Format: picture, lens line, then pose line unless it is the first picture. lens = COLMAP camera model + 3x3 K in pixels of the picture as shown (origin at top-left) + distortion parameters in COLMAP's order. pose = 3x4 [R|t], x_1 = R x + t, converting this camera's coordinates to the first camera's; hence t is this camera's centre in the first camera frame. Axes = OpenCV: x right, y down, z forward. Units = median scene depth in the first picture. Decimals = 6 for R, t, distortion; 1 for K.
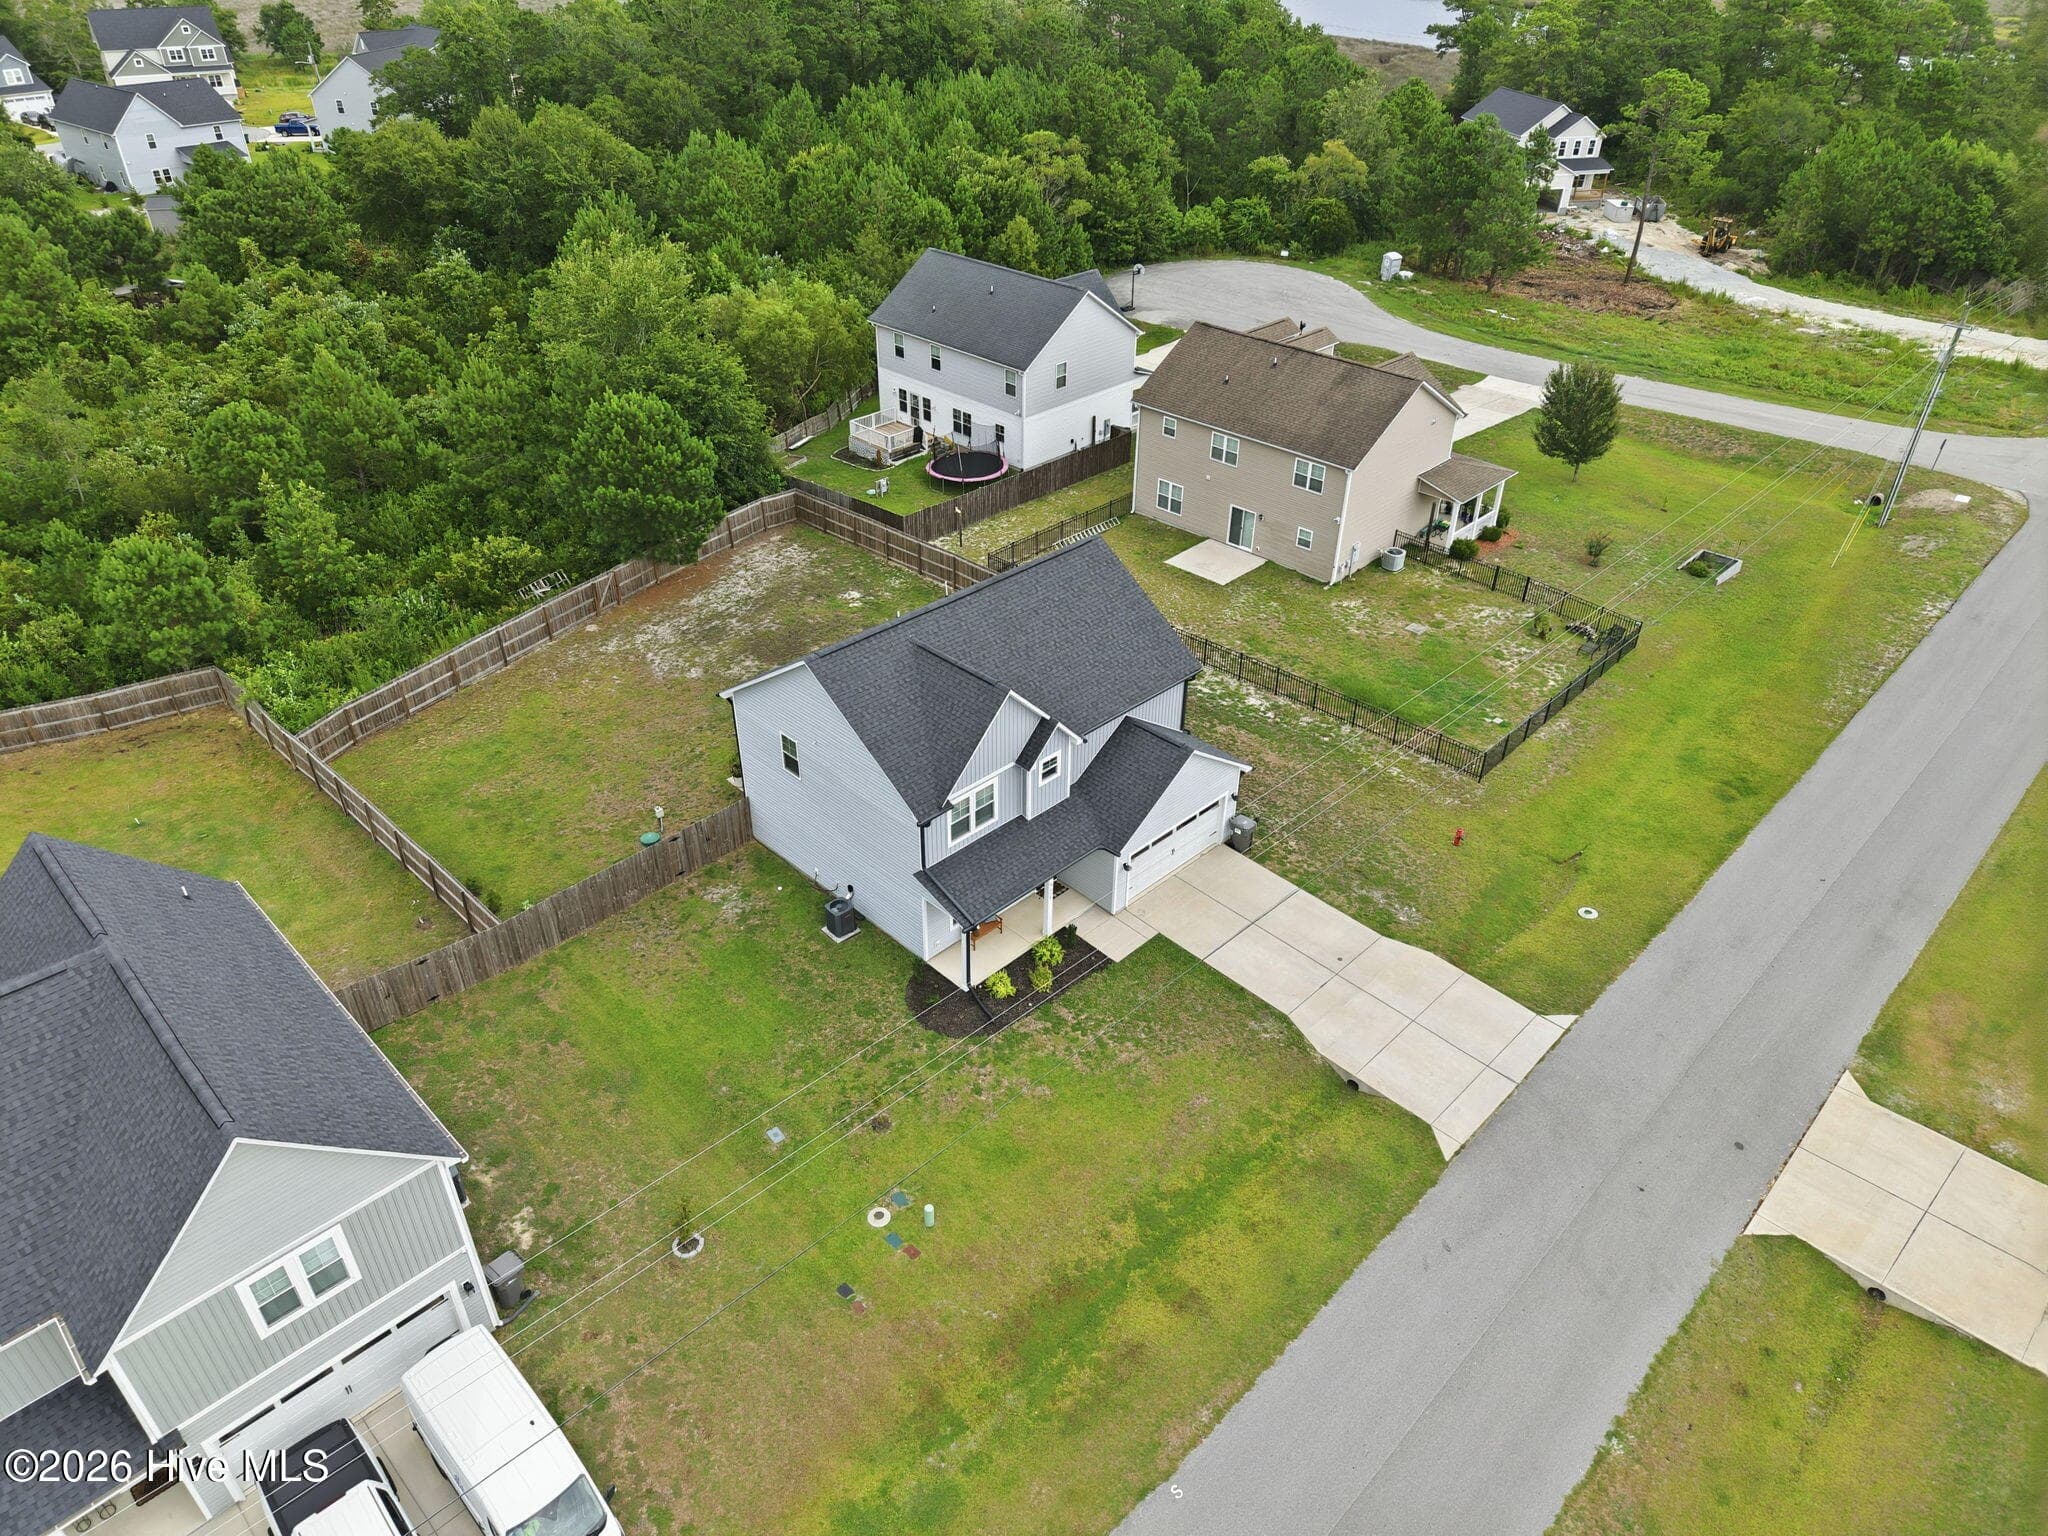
lens RADIAL K [[1371.9, 0, 1017.0], [0, 1371.9, 773.5], [0, 0, 1]] dist [0.026196, -0.031641]
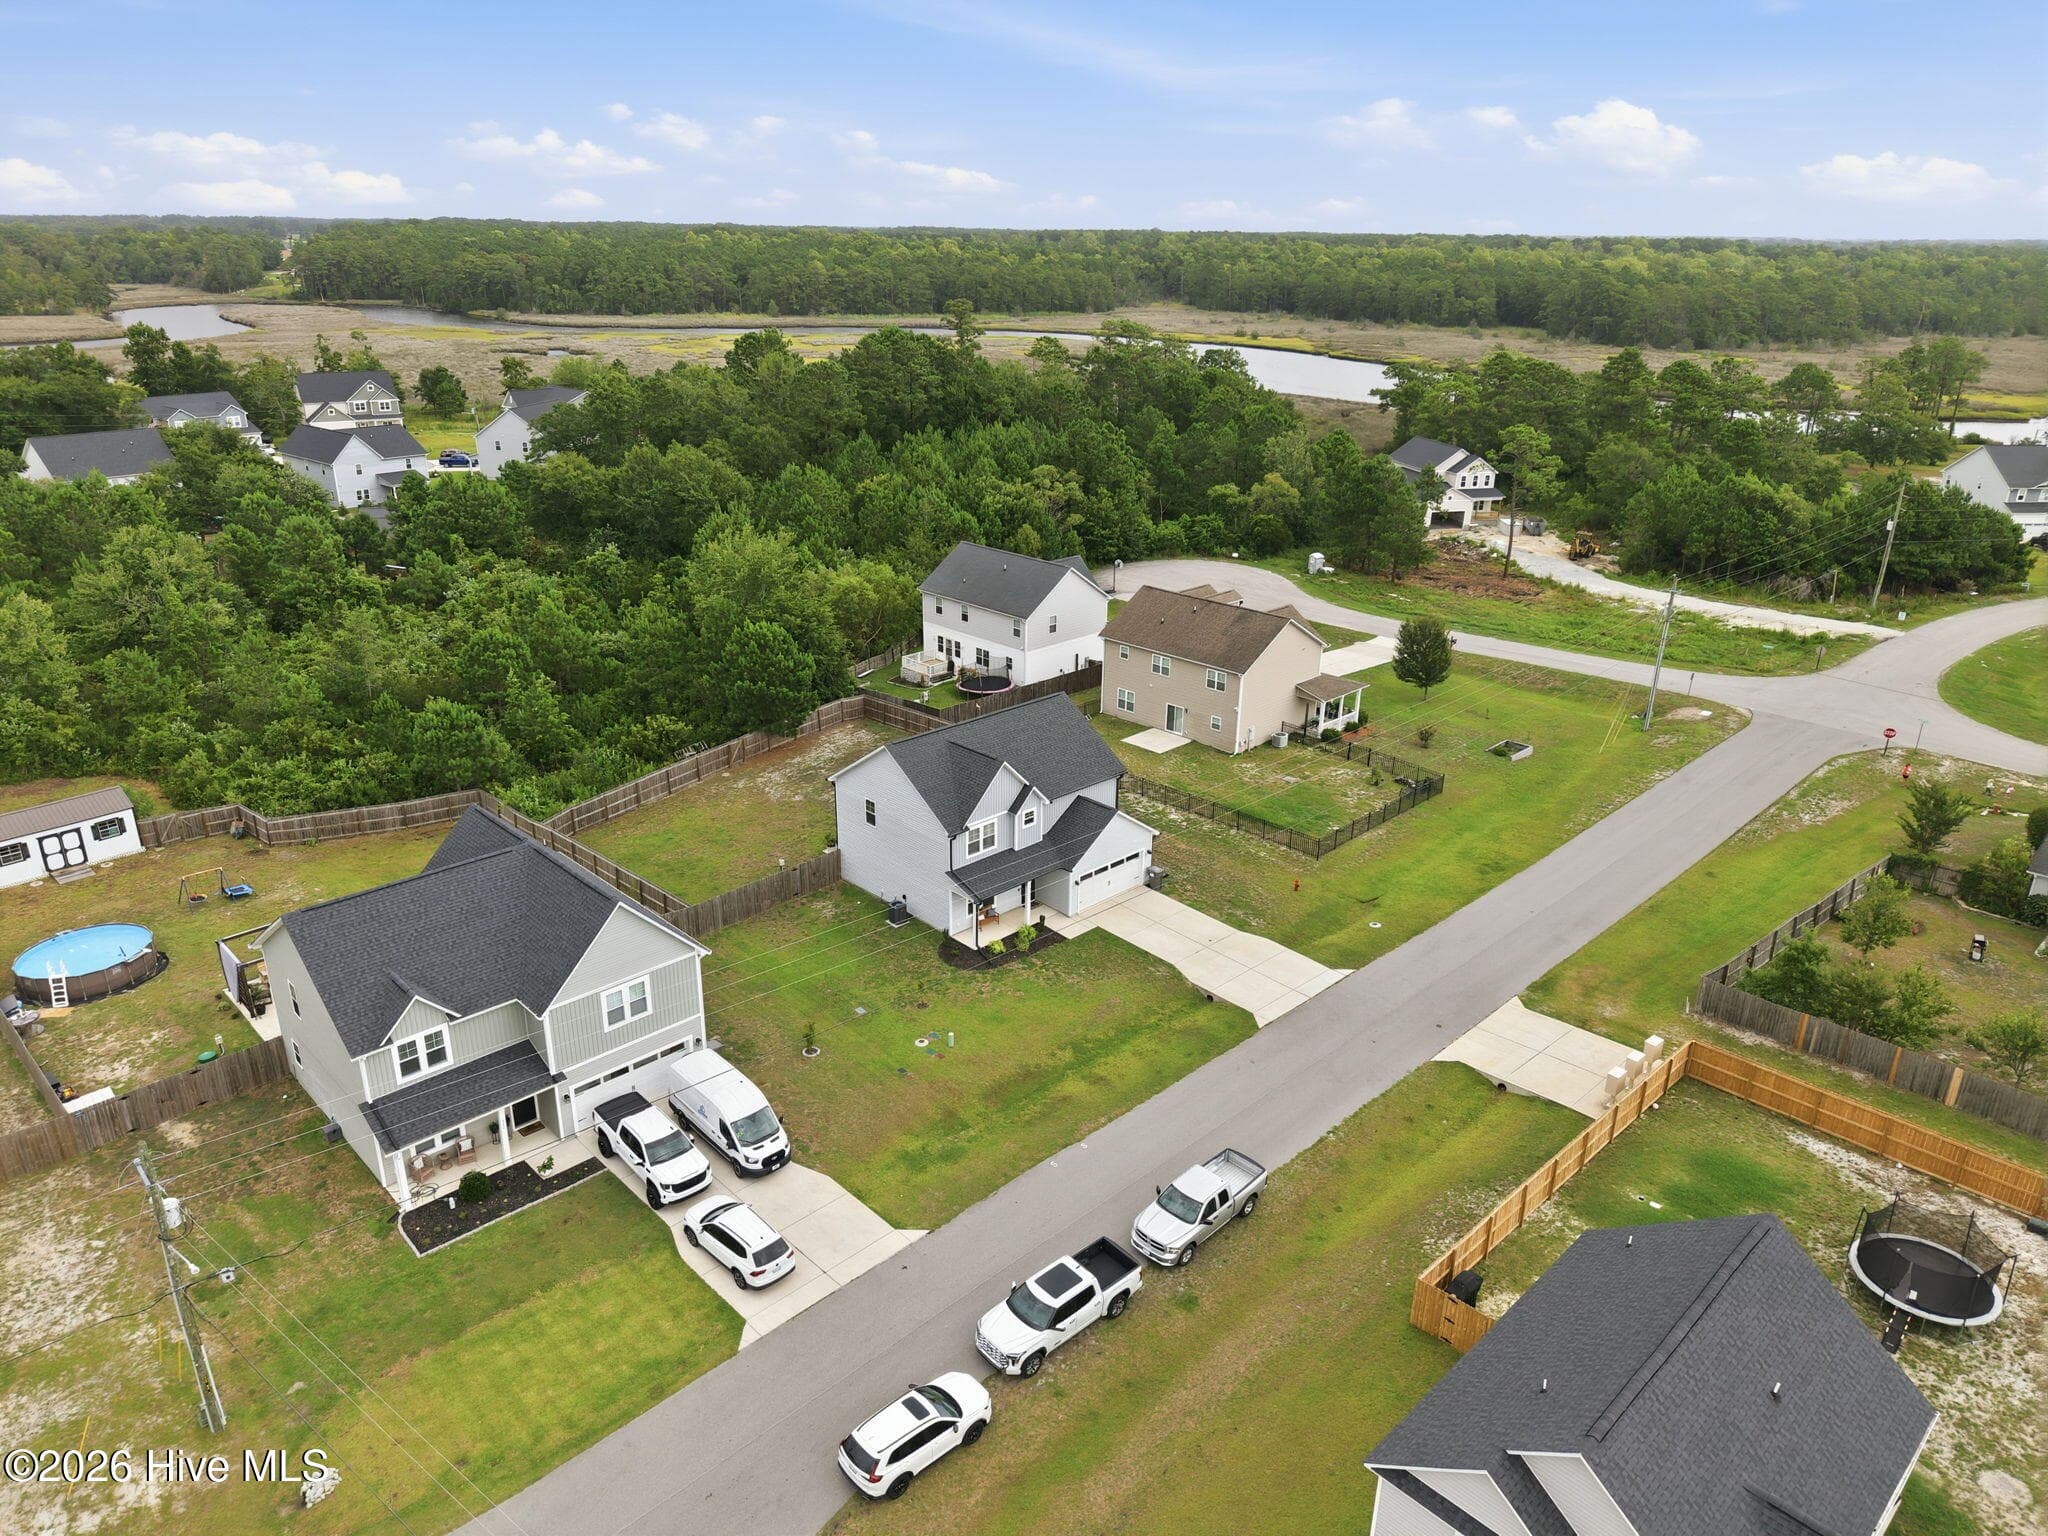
lens RADIAL K [[1371.9, 0, 1021.2], [0, 1371.9, 774.7], [0, 0, 1]] dist [0.026196, -0.031641]
pose [[0.999863, 0.008694, -0.014117, 0.028374], [-0.011558, 0.975991, -0.217506, 0.230314], [0.011887, 0.217639, 0.975957, -0.465029]]
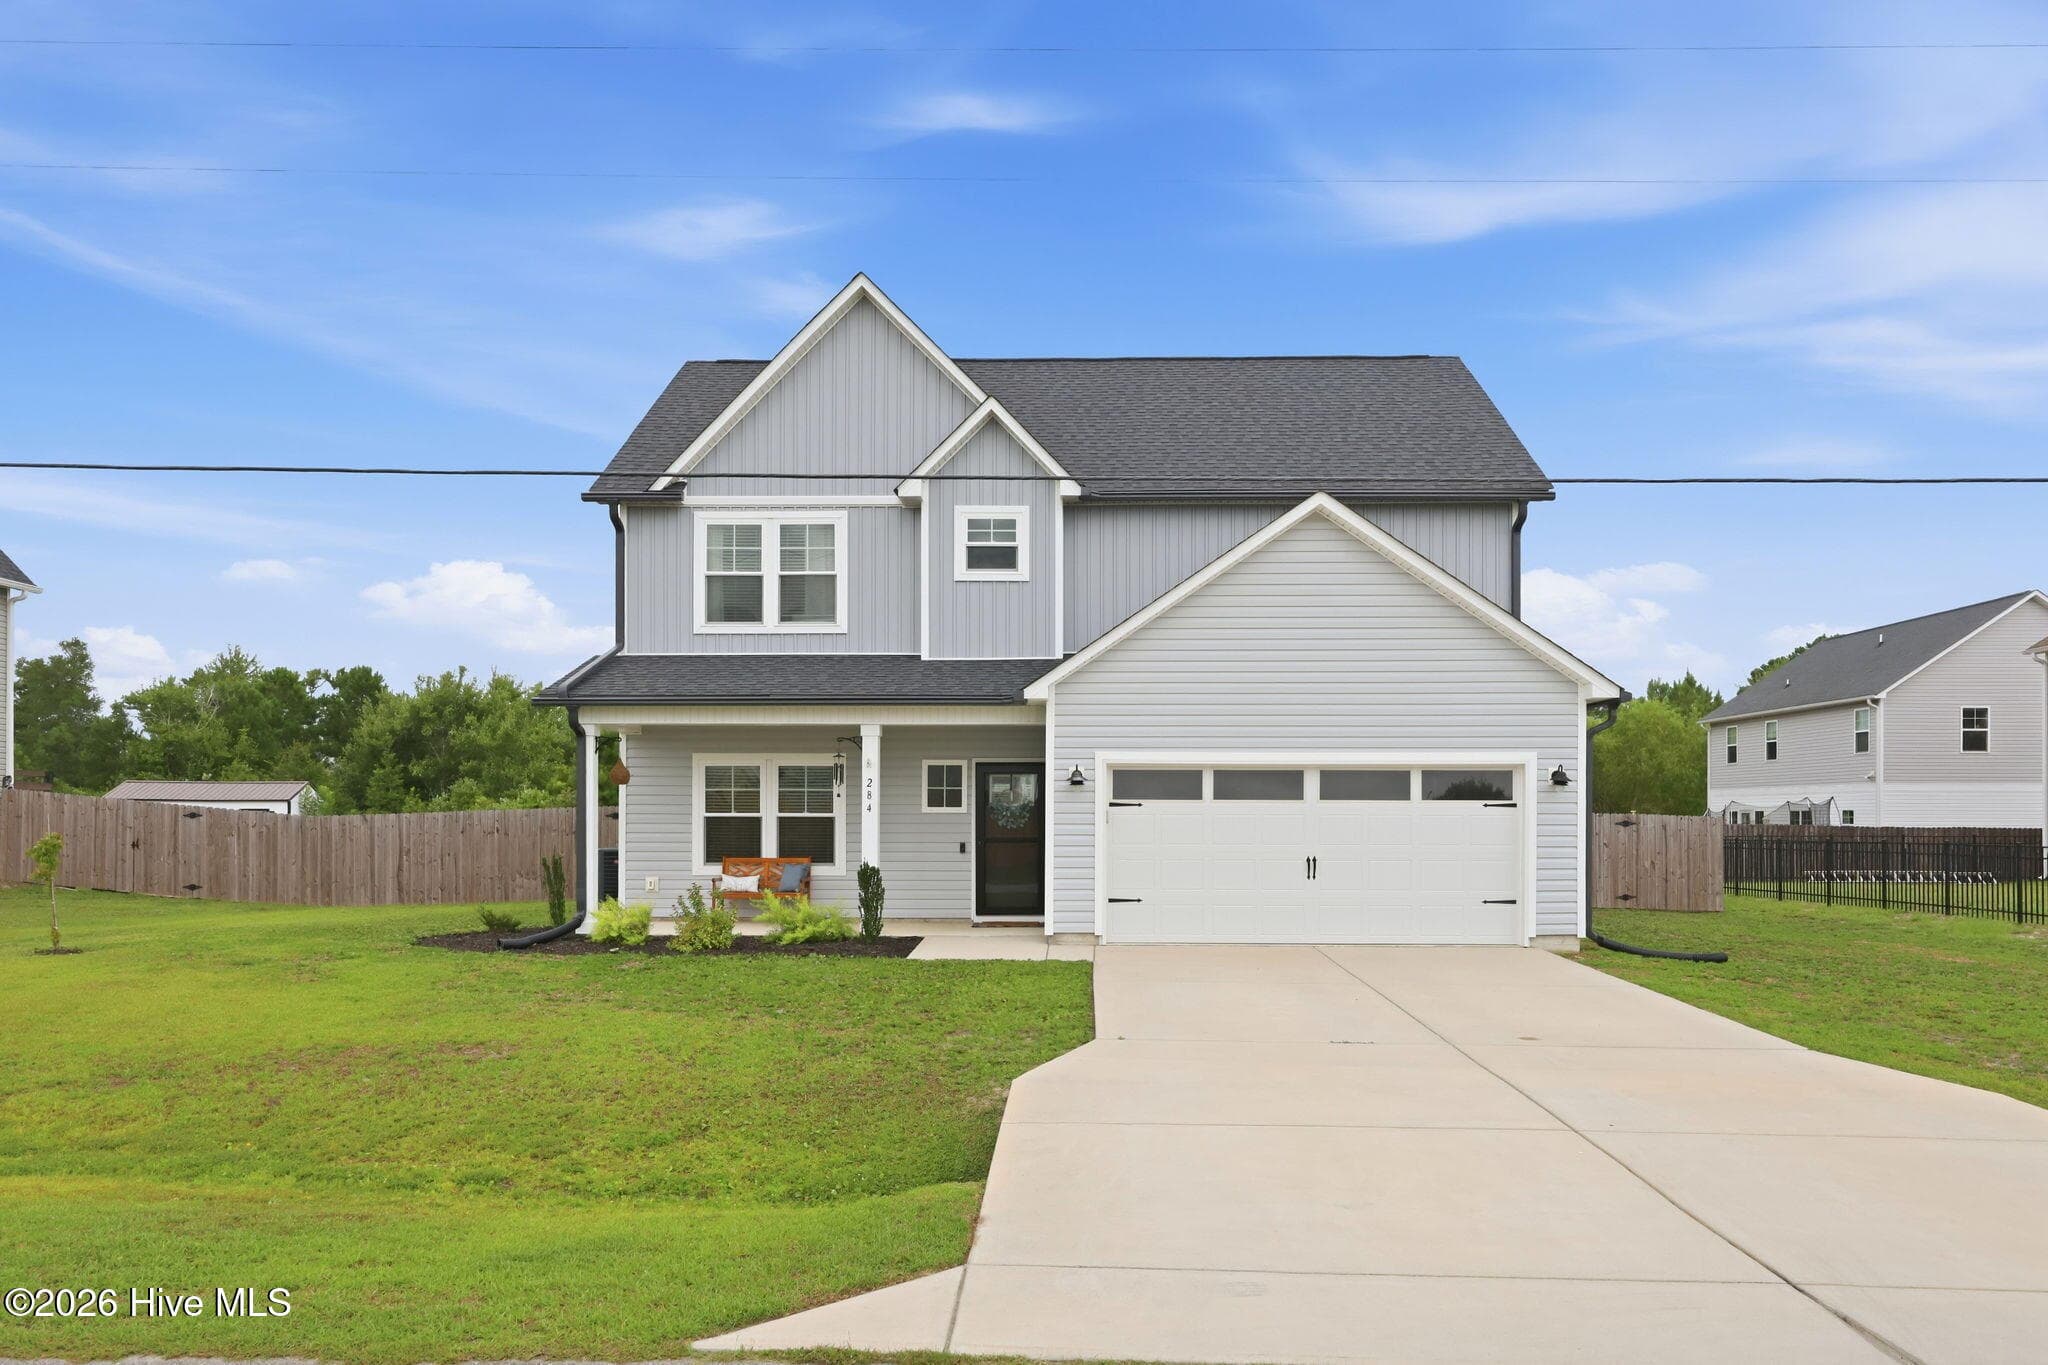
lens RADIAL K [[1475.8, 0, 1022.2], [0, 1475.8, 823.4], [0, 0, 1]] dist [-0.004276, -0.005150]
pose [[0.683222, -0.005637, -0.730189, 0.279788], [-0.408365, 0.826030, -0.388475, 0.185745], [0.605348, 0.563598, 0.562060, 0.608615]]
